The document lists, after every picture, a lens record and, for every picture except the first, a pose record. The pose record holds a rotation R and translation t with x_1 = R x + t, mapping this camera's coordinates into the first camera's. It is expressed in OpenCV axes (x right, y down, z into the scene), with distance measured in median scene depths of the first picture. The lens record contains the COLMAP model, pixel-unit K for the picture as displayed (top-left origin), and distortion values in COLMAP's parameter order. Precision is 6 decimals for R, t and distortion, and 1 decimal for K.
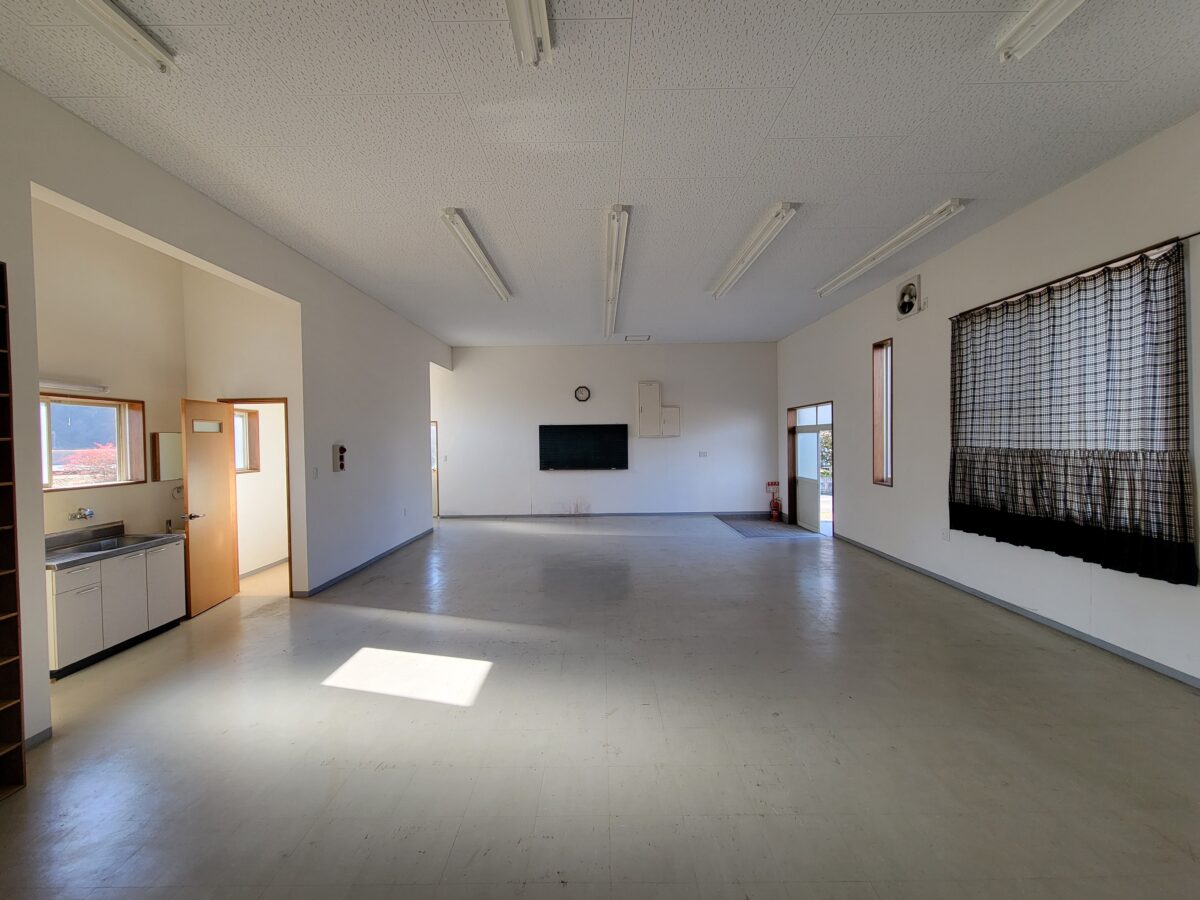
lens RADIAL K [[487.0, 0, 595.3], [0, 487.0, 447.9], [0, 0, 1]] dist [0.002112, -0.000764]
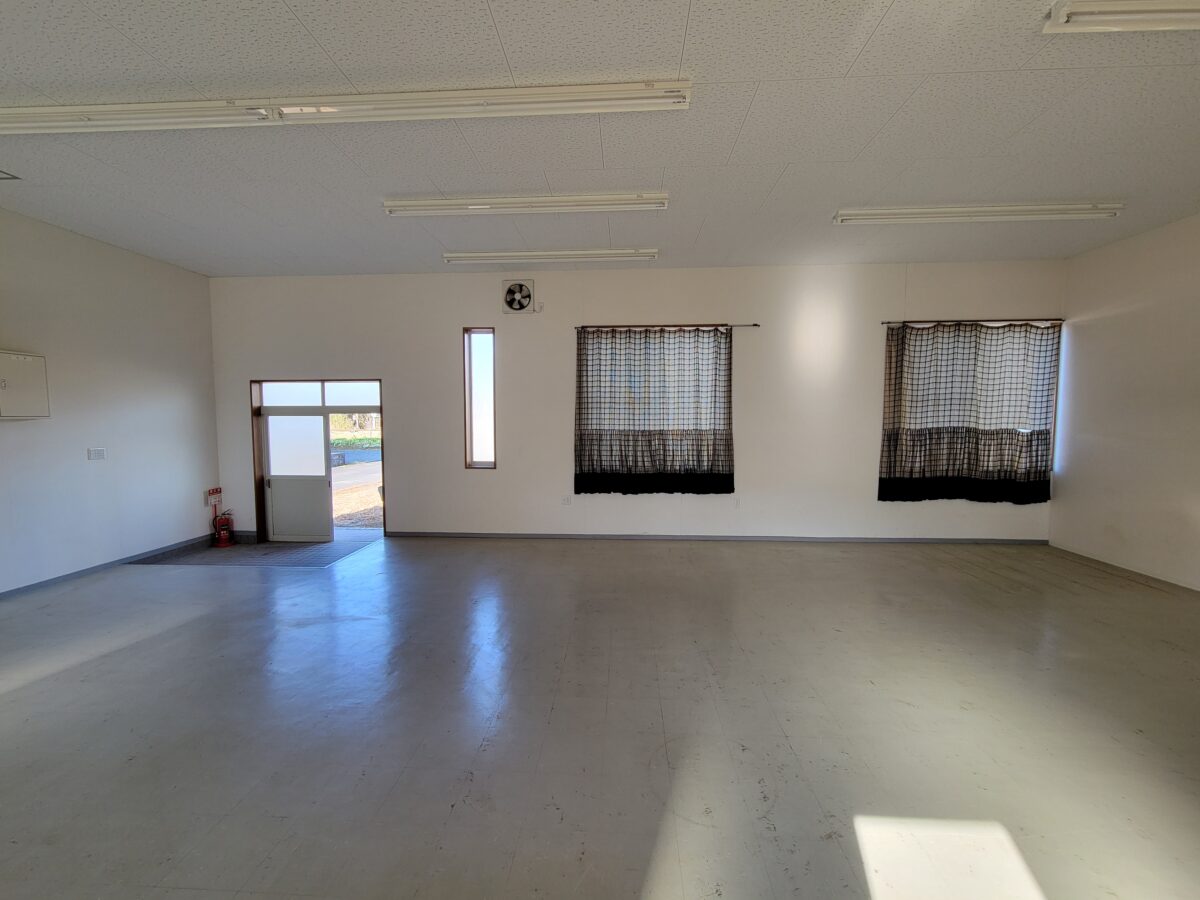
lens RADIAL K [[487.0, 0, 597.3], [0, 487.0, 446.7], [0, 0, 1]] dist [0.002112, -0.000764]
pose [[0.051179, -0.048841, 0.997495, -0.430726], [0.019637, 0.998660, 0.047890, -0.014504], [-0.998496, 0.017137, 0.052069, 0.705599]]
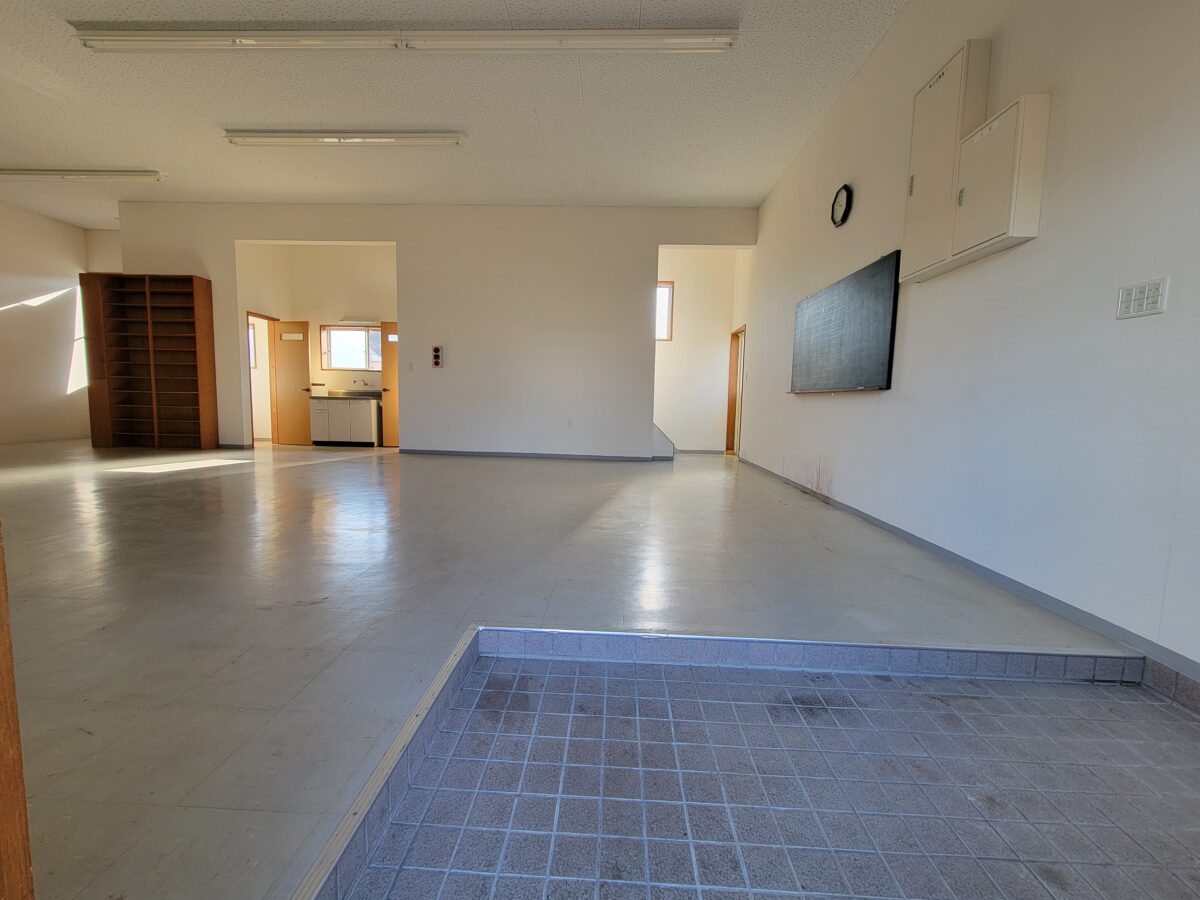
lens RADIAL K [[487.0, 0, 599.6], [0, 487.0, 447.3], [0, 0, 1]] dist [0.002112, -0.000764]
pose [[-0.027565, 0.108889, -0.993672, 0.642394], [-0.040058, 0.993131, 0.109941, 0.085399], [0.998817, 0.042835, -0.023014, 1.273143]]
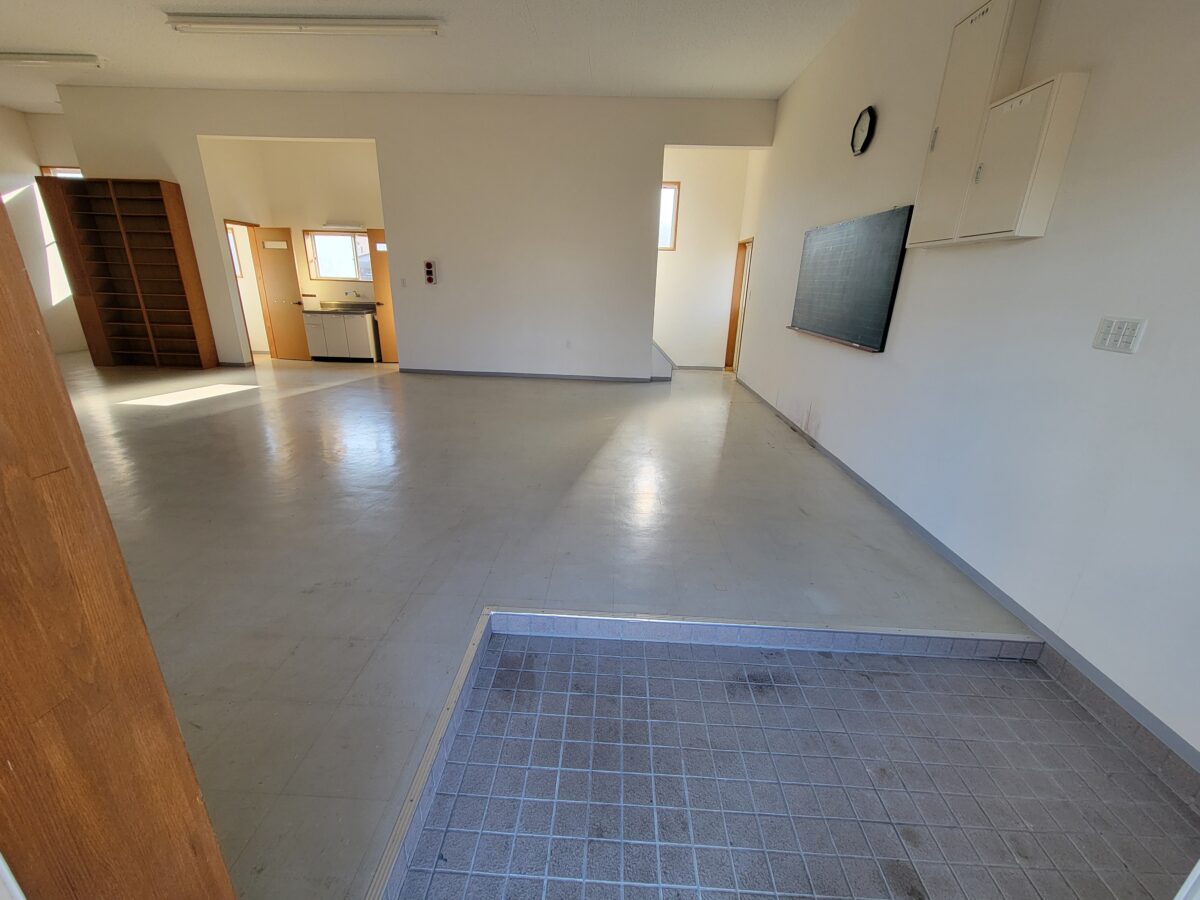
lens RADIAL K [[487.0, 0, 599.4], [0, 487.0, 447.7], [0, 0, 1]] dist [0.002112, -0.000764]
pose [[-0.030291, 0.338871, -0.940345, 0.649922], [-0.045155, 0.939352, 0.339968, -0.000637], [0.998521, 0.052759, -0.013152, 1.274248]]
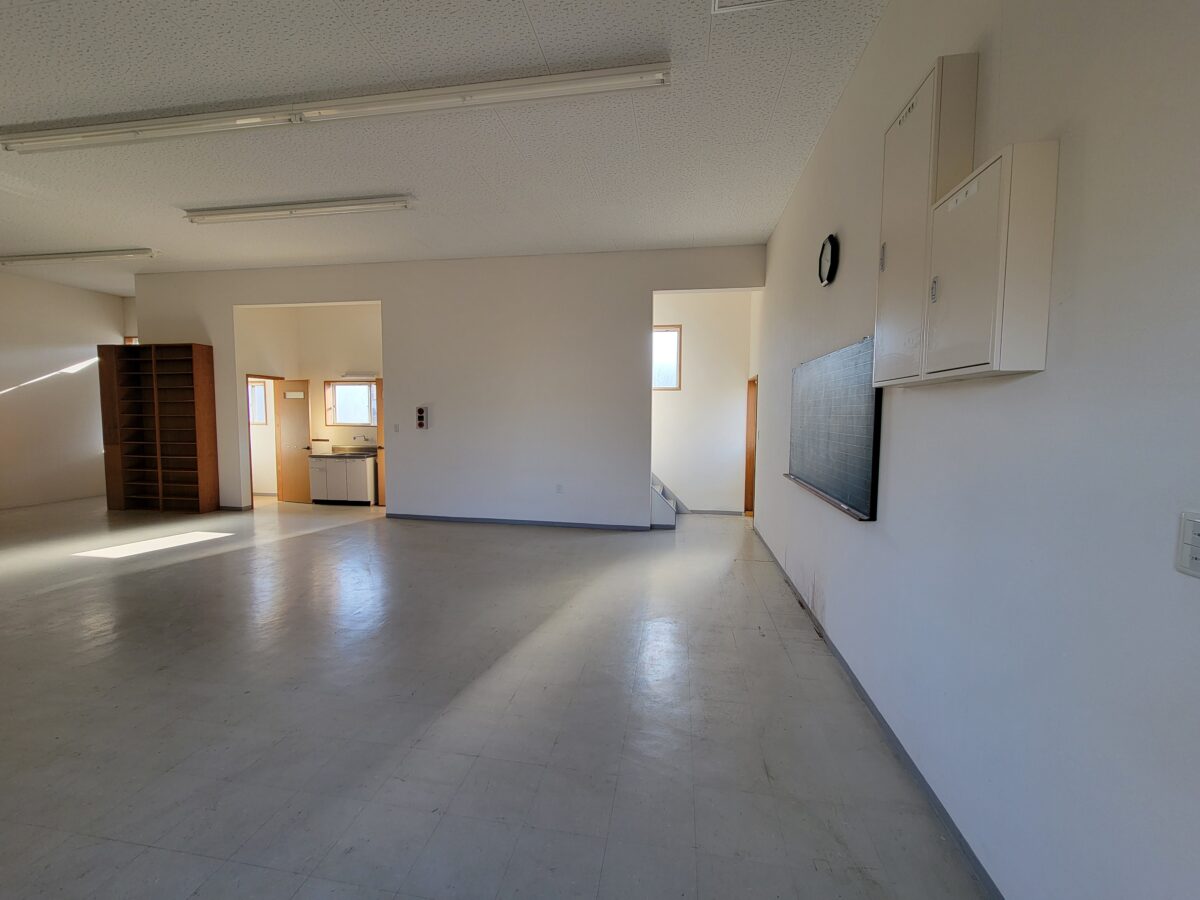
lens RADIAL K [[487.0, 0, 599.4], [0, 487.0, 447.1], [0, 0, 1]] dist [0.002112, -0.000764]
pose [[-0.155813, 0.081532, -0.984416, 0.514017], [-0.022564, 0.996034, 0.086066, -0.017697], [0.987529, 0.035623, -0.153355, 1.412456]]
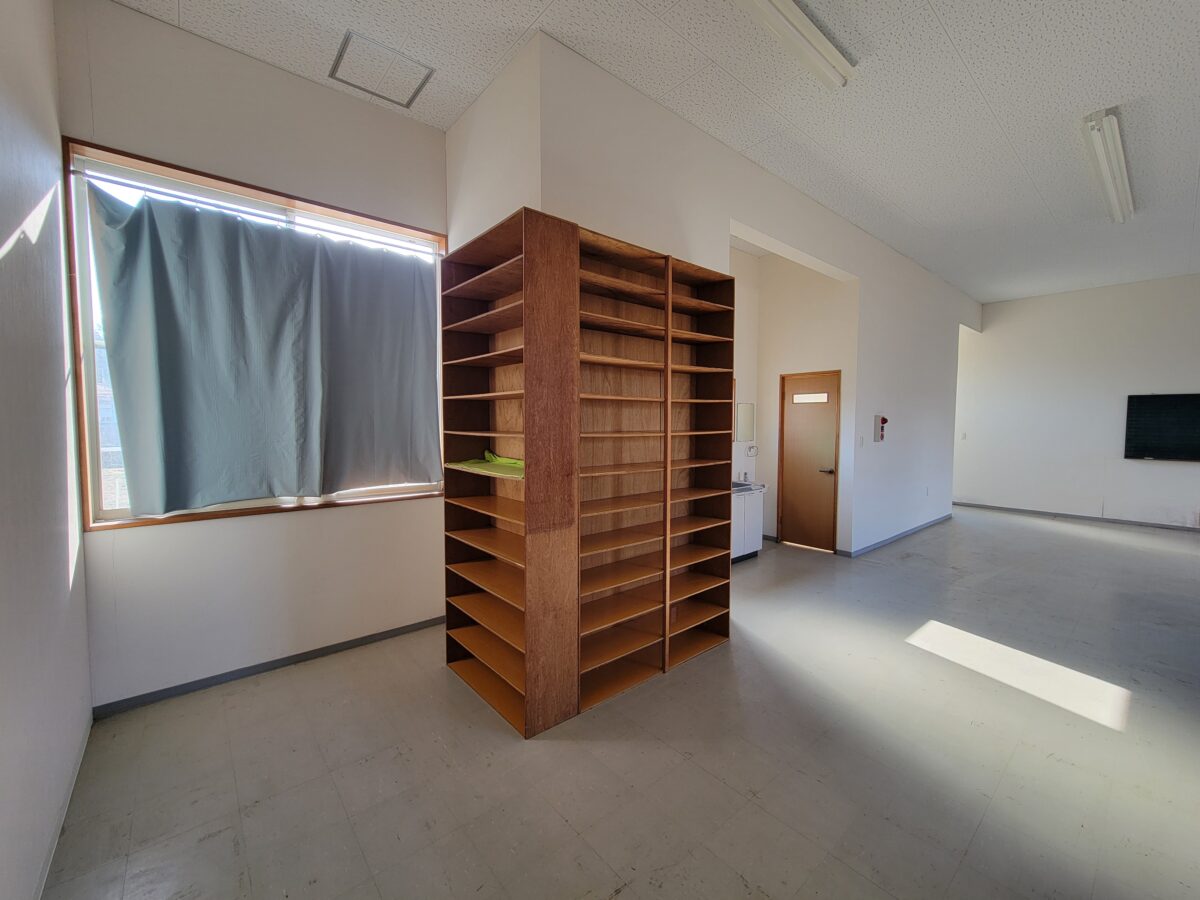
lens RADIAL K [[487.0, 0, 596.5], [0, 487.0, 450.2], [0, 0, 1]] dist [0.002112, -0.000764]
pose [[0.650963, 0.063979, -0.756409, -0.124507], [-0.026332, 0.997745, 0.061731, 0.016586], [0.758653, -0.020267, 0.651180, -0.088181]]
